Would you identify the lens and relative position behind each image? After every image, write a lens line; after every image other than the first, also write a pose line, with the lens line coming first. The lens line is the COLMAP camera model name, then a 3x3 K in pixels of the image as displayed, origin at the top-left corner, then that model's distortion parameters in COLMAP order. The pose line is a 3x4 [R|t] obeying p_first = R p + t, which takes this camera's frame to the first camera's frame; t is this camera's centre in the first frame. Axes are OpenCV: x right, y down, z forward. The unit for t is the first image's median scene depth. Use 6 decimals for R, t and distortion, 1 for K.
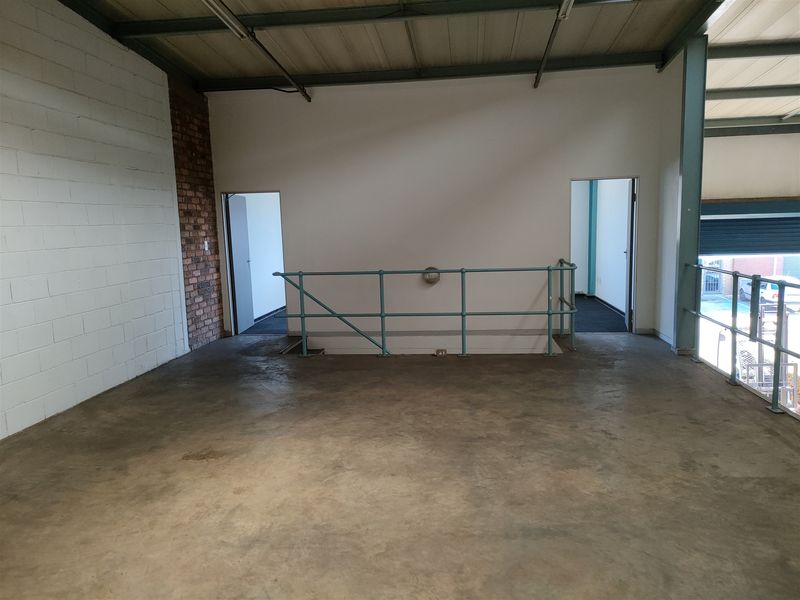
lens RADIAL K [[587.8, 0, 403.4], [0, 587.8, 299.8], [0, 0, 1]] dist [0.026955, -0.018328]
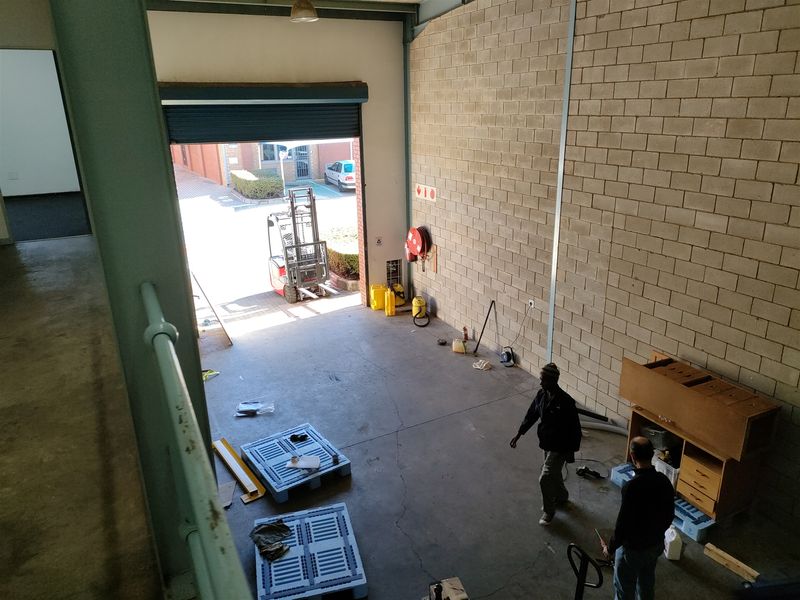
lens RADIAL K [[587.8, 0, 396.1], [0, 587.8, 300.3], [0, 0, 1]] dist [0.026955, -0.018328]
pose [[0.843156, -0.166944, 0.511095, 0.585062], [0.070230, 0.976626, 0.203147, 0.003139], [-0.533063, -0.135390, 0.835172, -0.031727]]
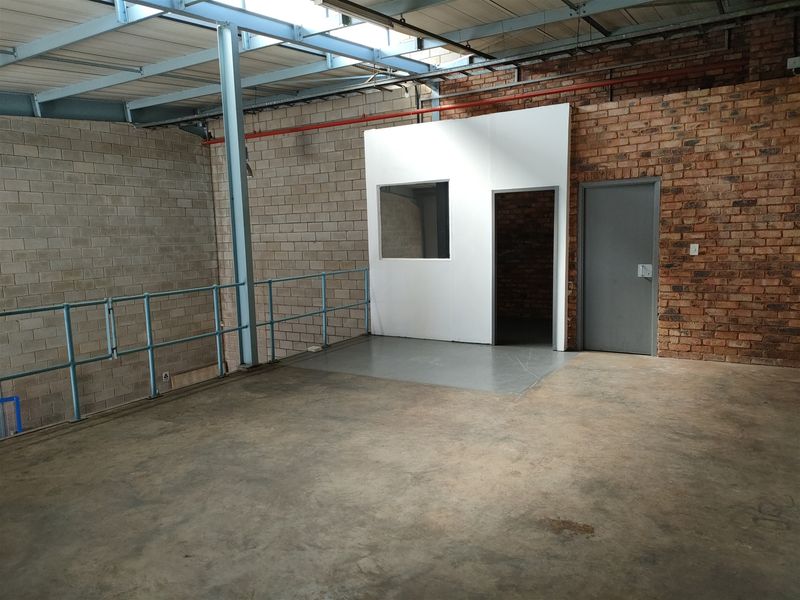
lens RADIAL K [[587.8, 0, 399.5], [0, 587.8, 299.5], [0, 0, 1]] dist [0.026955, -0.018328]
pose [[-0.908667, 0.006666, 0.417467, -0.473535], [0.105879, 0.970868, 0.214954, -0.210713], [-0.403873, 0.239523, -0.882902, 1.725932]]
